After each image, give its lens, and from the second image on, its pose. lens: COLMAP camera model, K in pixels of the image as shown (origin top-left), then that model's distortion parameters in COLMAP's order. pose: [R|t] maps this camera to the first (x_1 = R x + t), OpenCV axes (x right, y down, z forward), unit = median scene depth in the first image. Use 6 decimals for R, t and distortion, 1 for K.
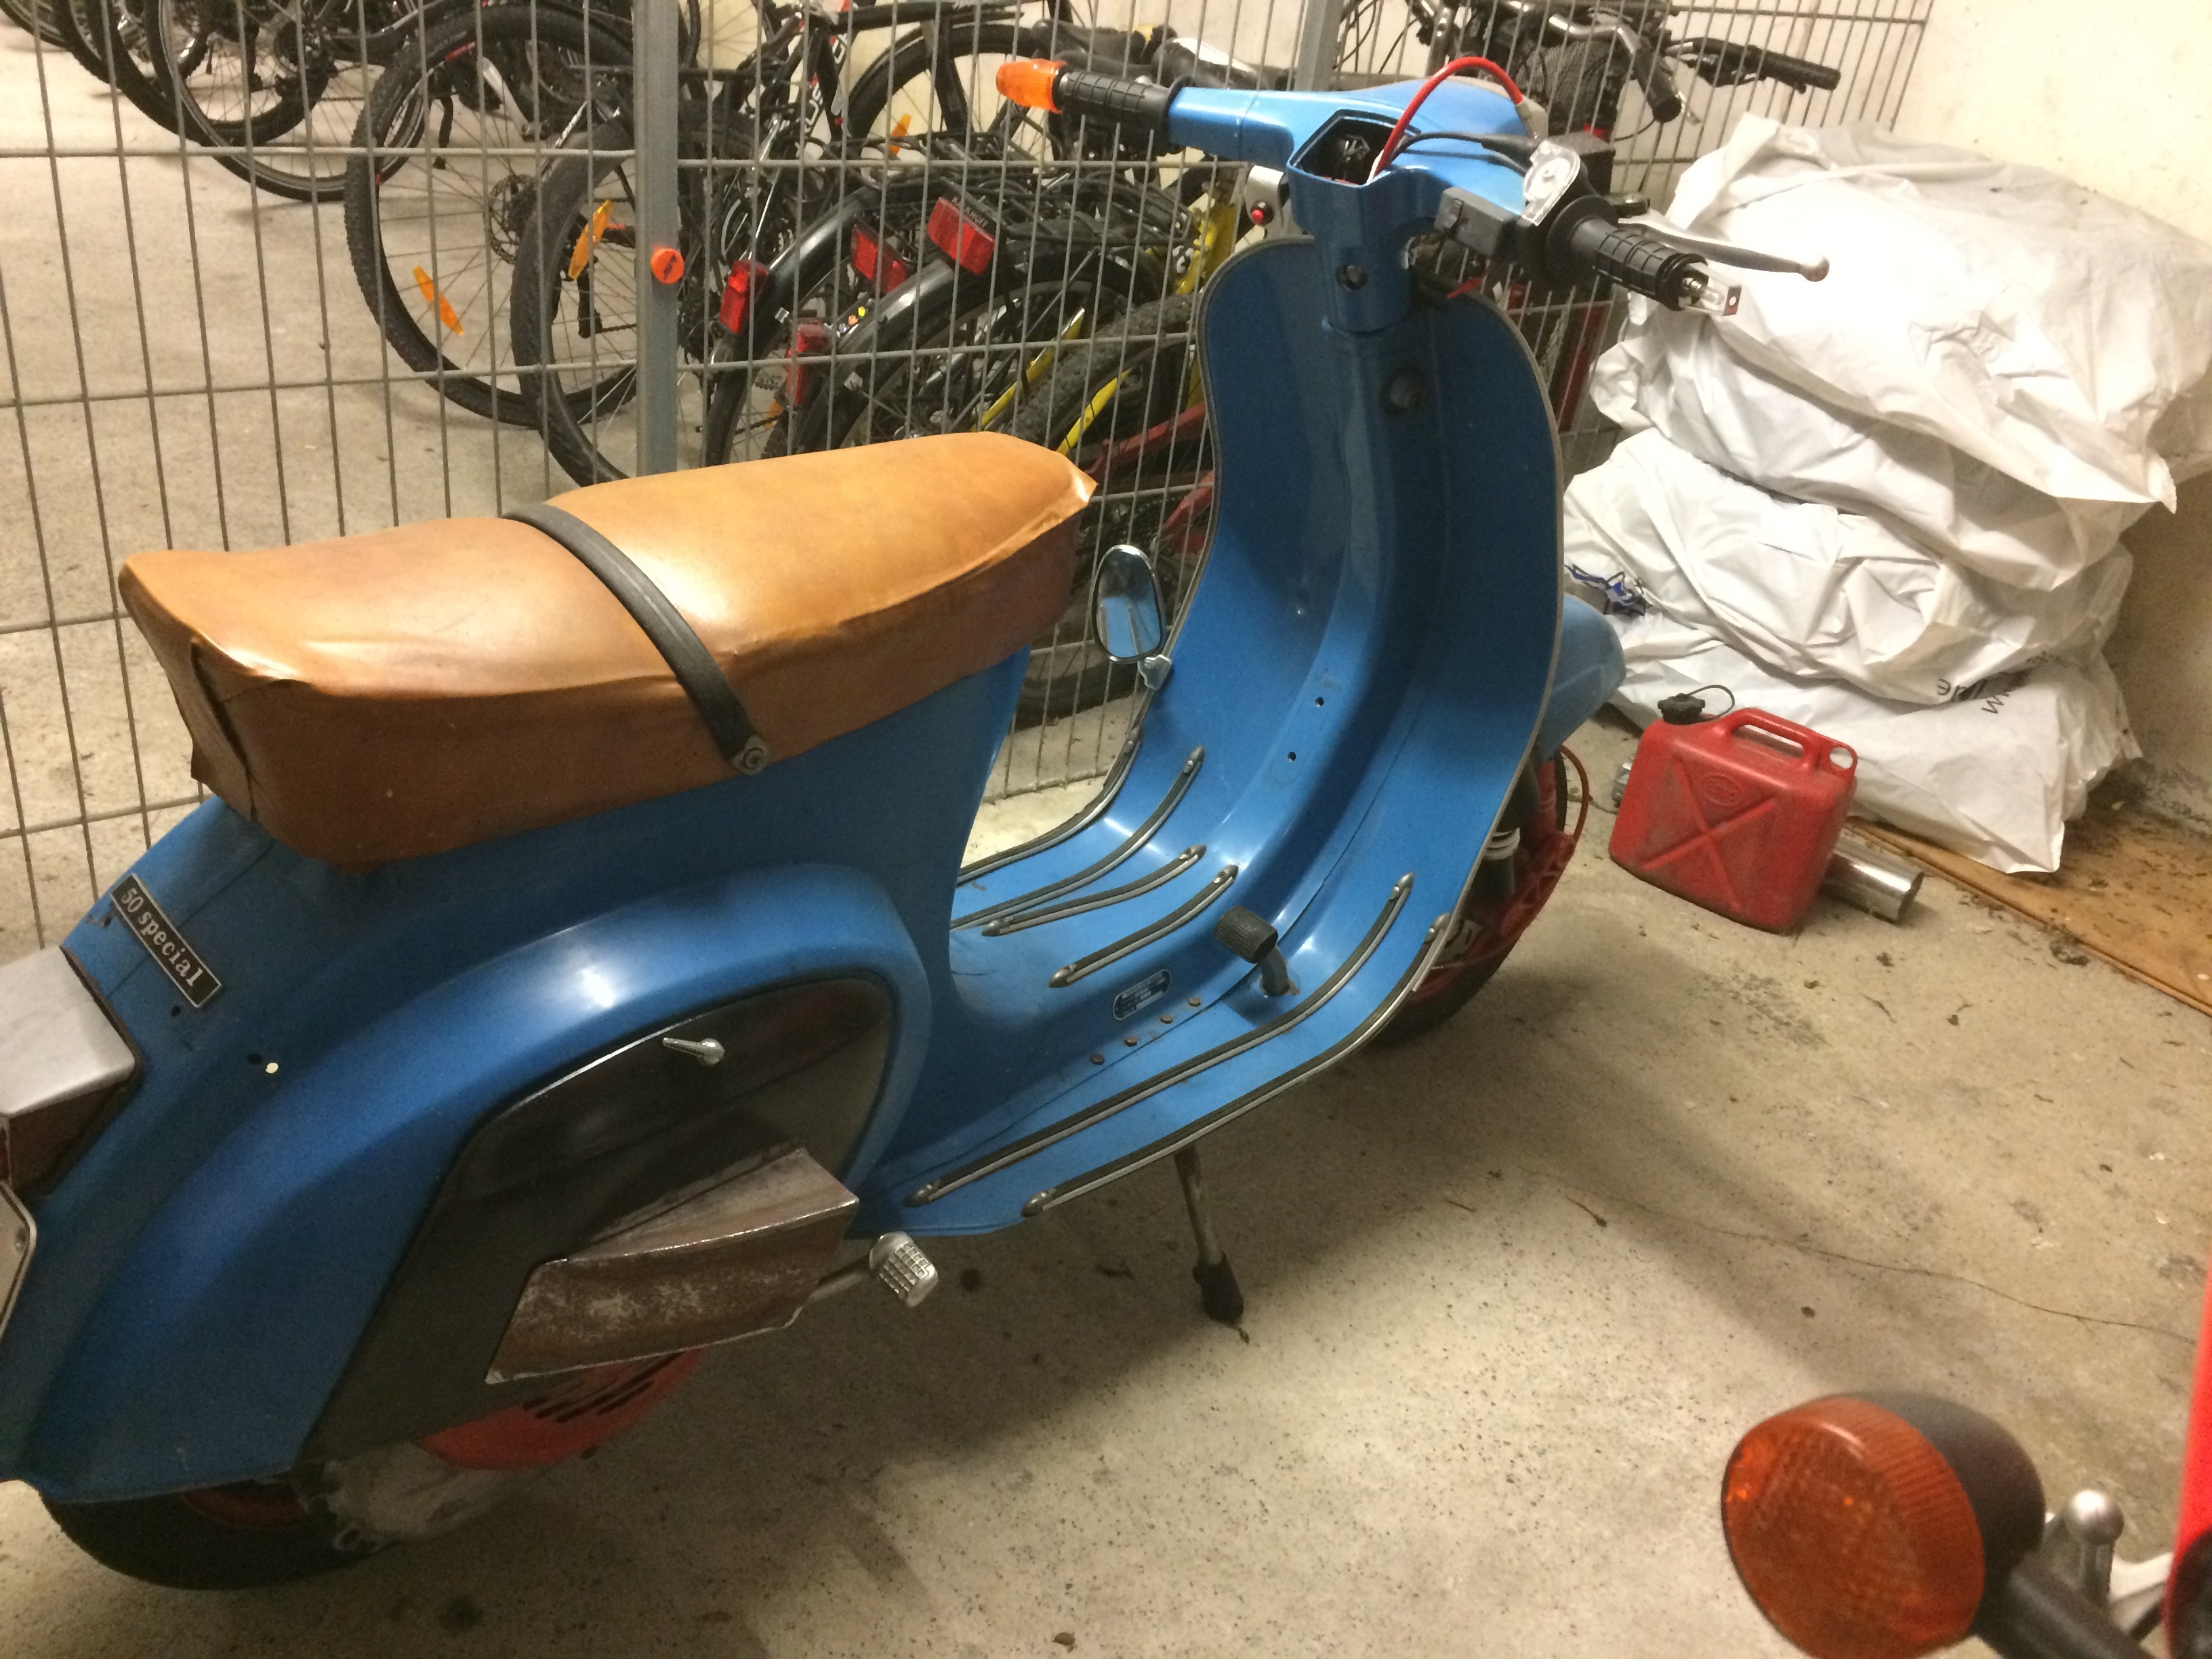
lens RADIAL K [[1873.4, 0, 1108.5], [0, 1873.4, 838.5], [0, 0, 1]] dist [0.078830, -0.103098]
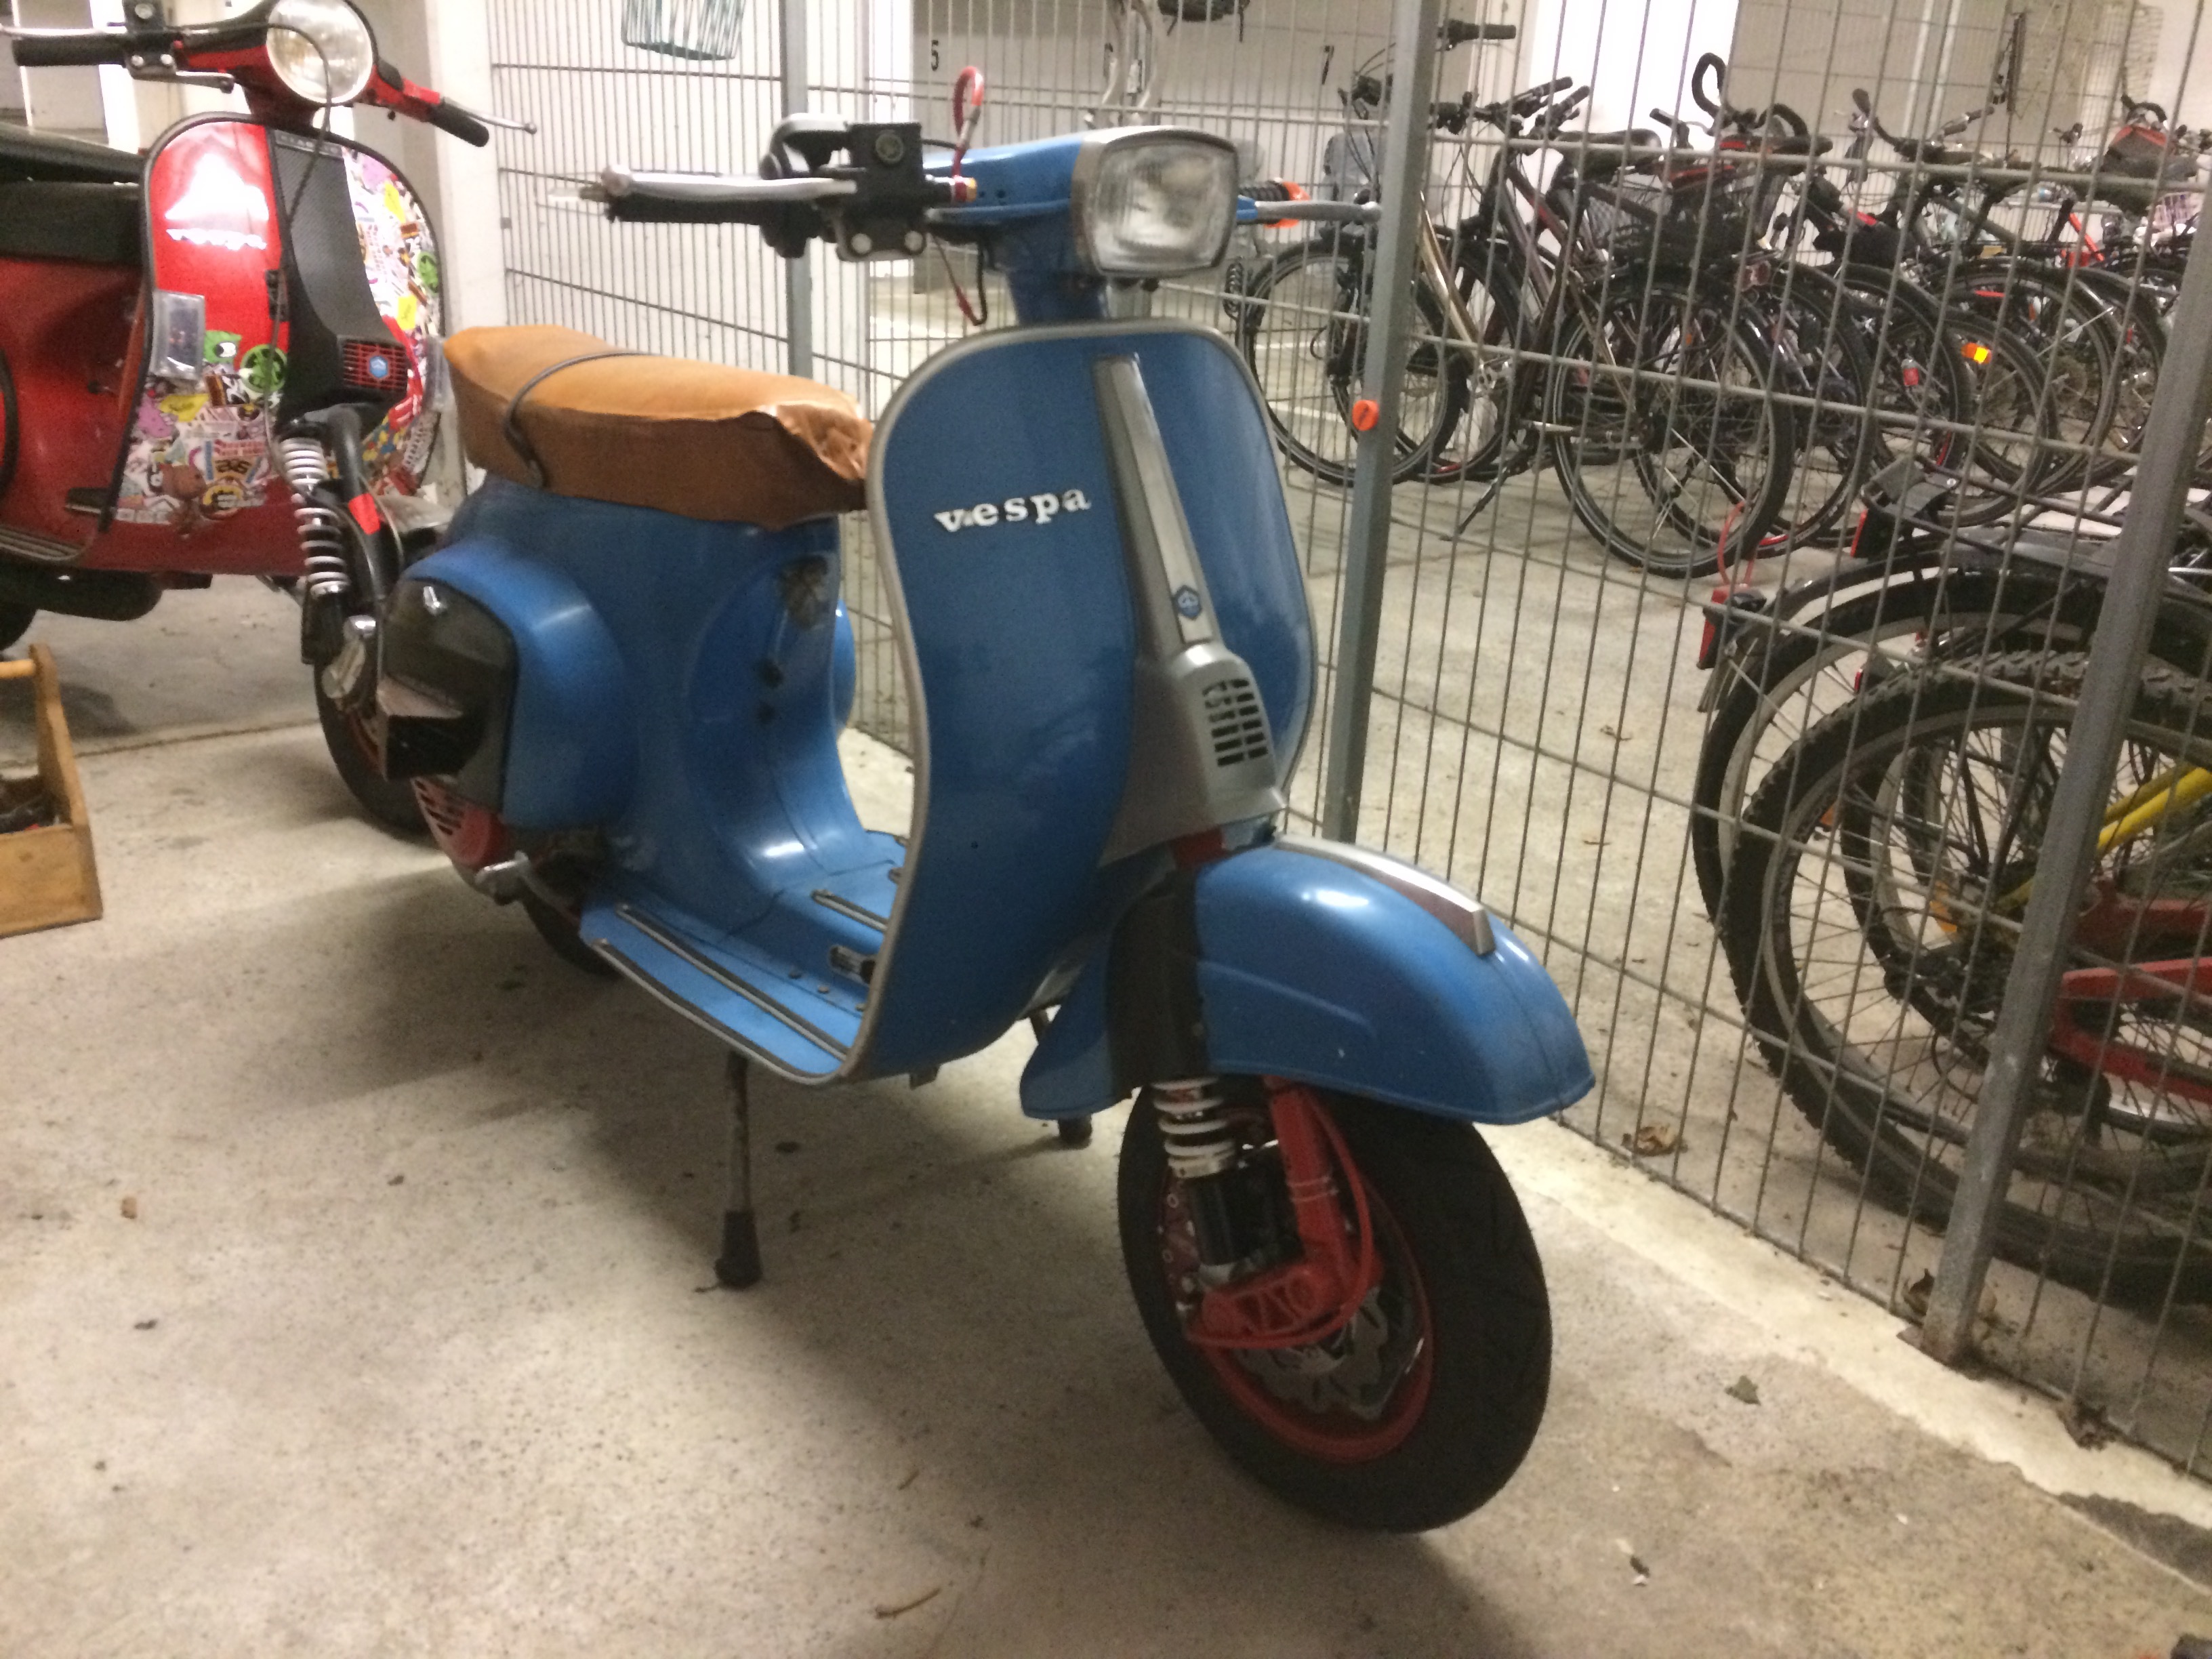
lens RADIAL K [[1873.4, 0, 1109.8], [0, 1873.4, 822.4], [0, 0, 1]] dist [0.078830, -0.103098]
pose [[-0.004471, 0.232718, -0.972534, 0.994925], [-0.529389, 0.824532, 0.199736, -0.262529], [0.848367, 0.515742, 0.119512, 0.922852]]
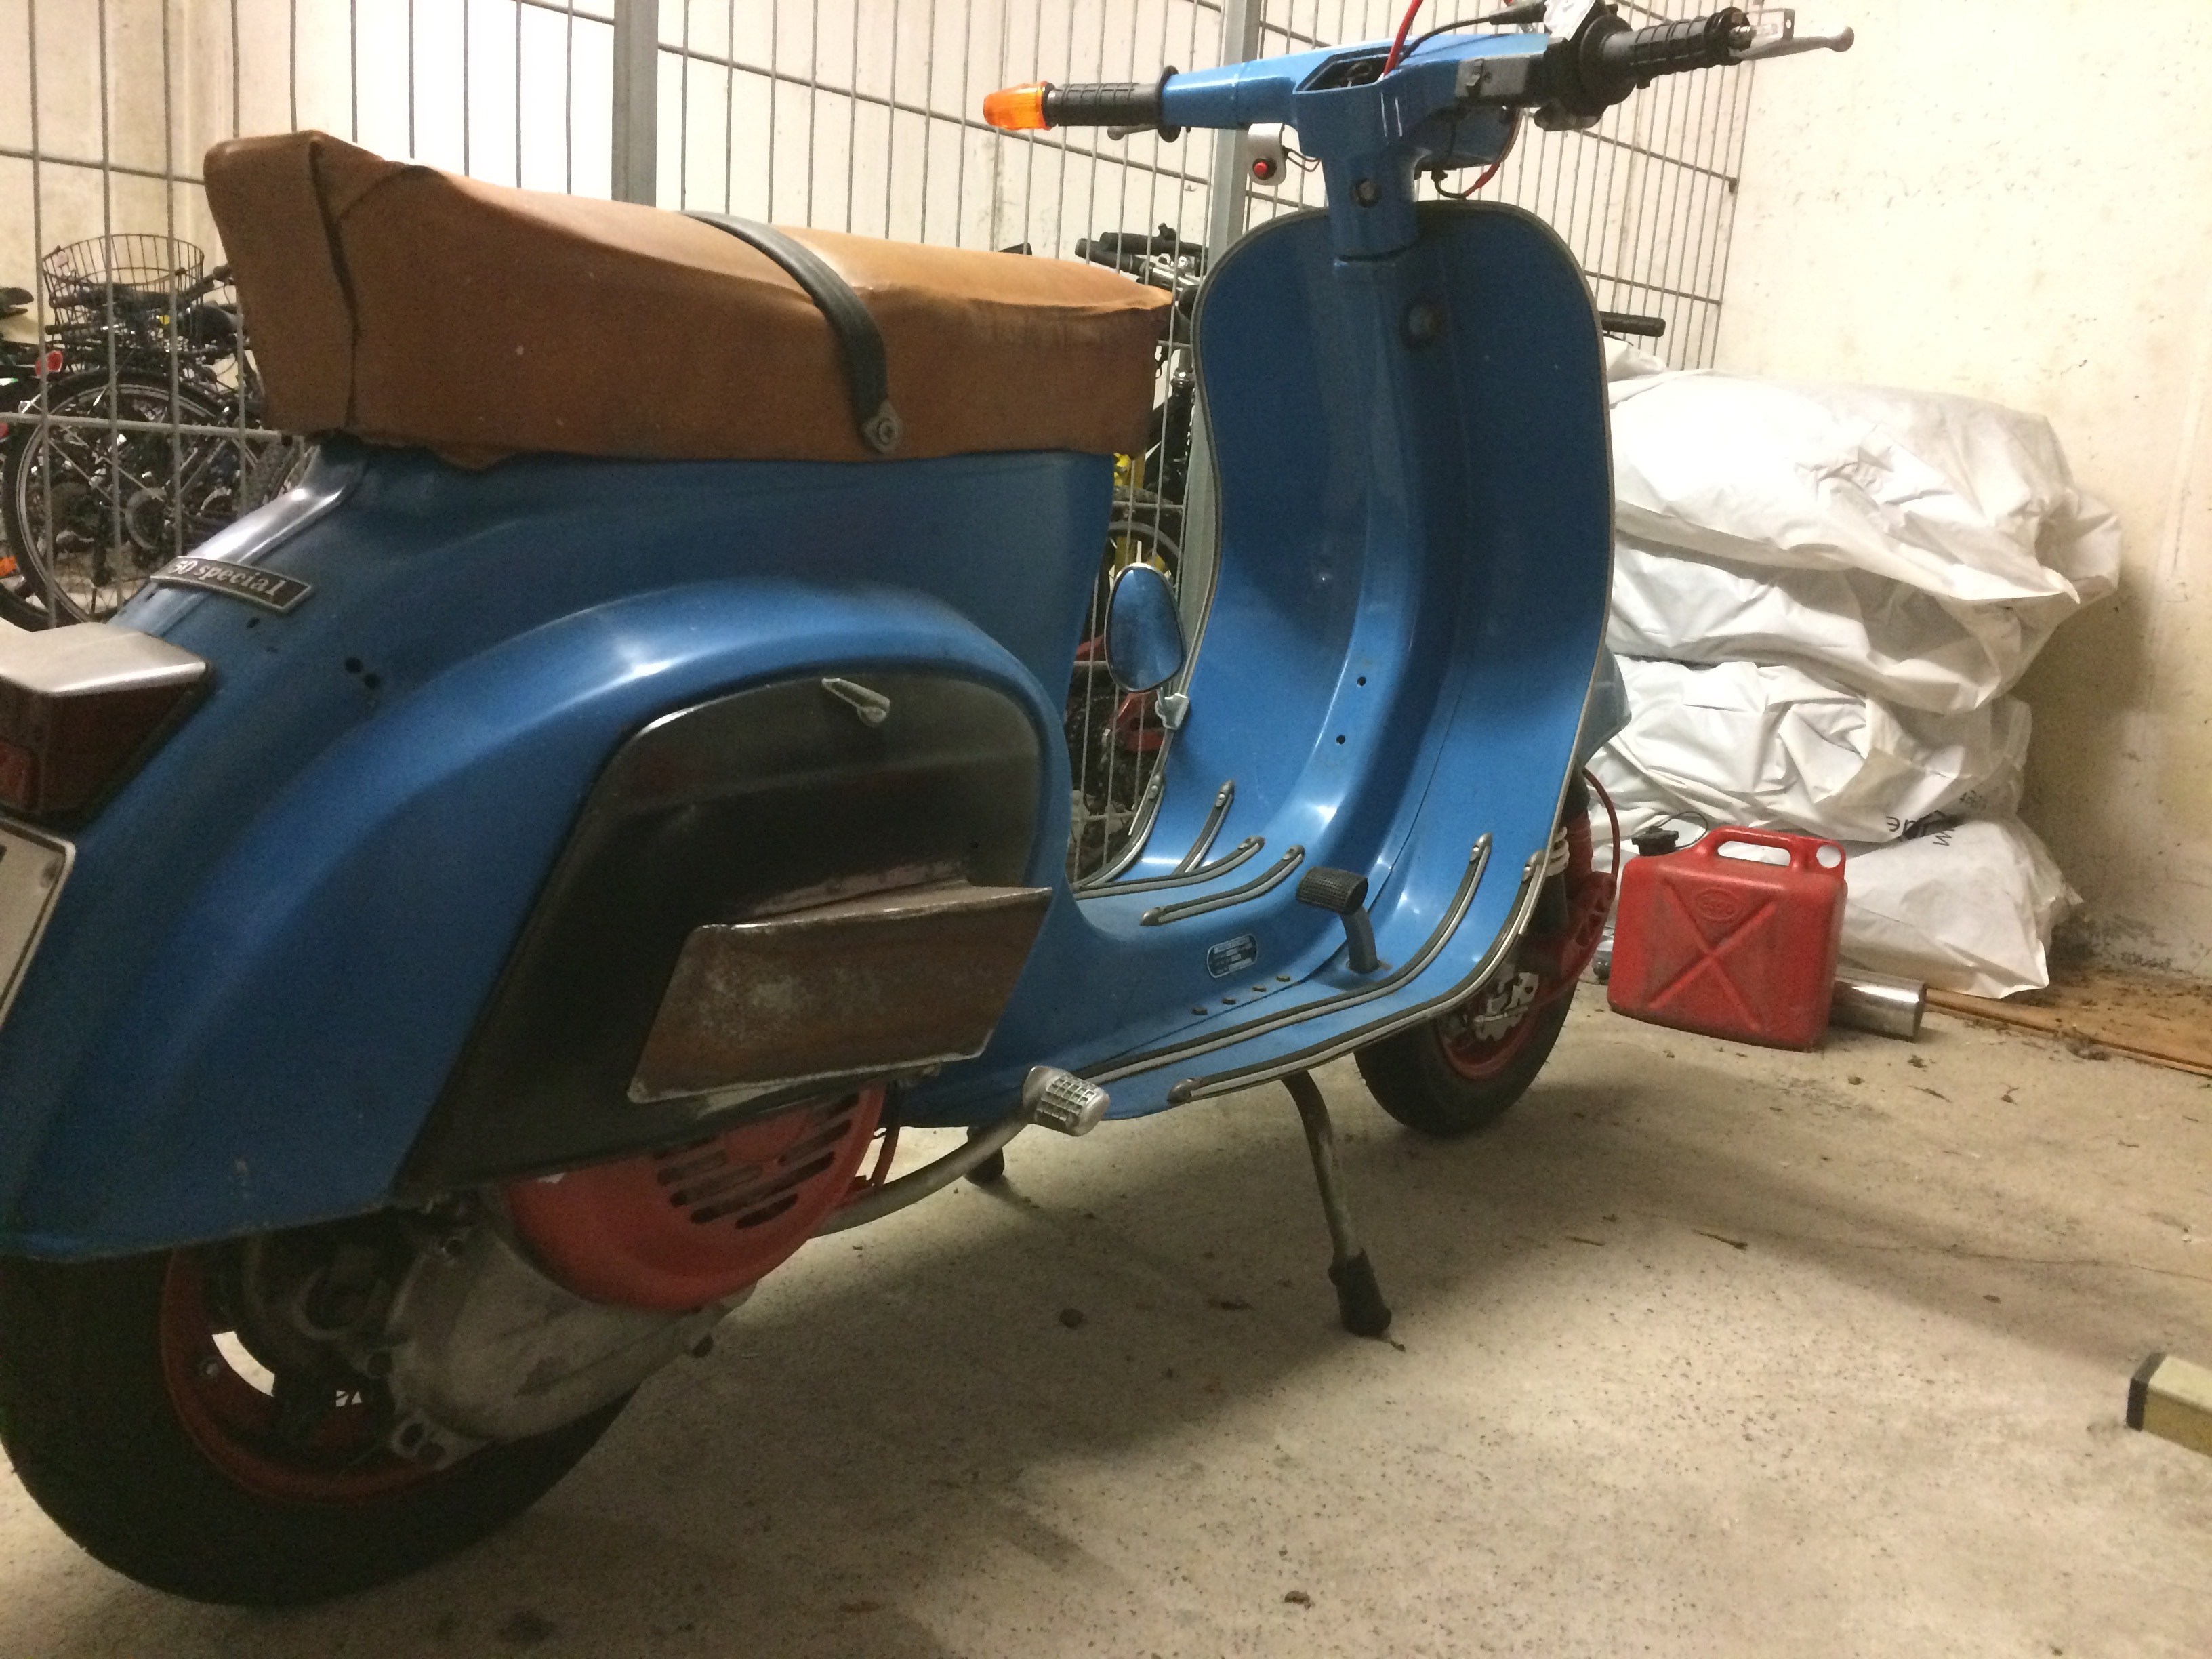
lens RADIAL K [[1873.4, 0, 1105.4], [0, 1873.4, 840.2], [0, 0, 1]] dist [0.078830, -0.103098]
pose [[0.990487, -0.081098, 0.111172, -0.134085], [0.111314, 0.947164, -0.300815, 0.285793], [-0.080903, 0.310328, 0.947181, 0.128654]]
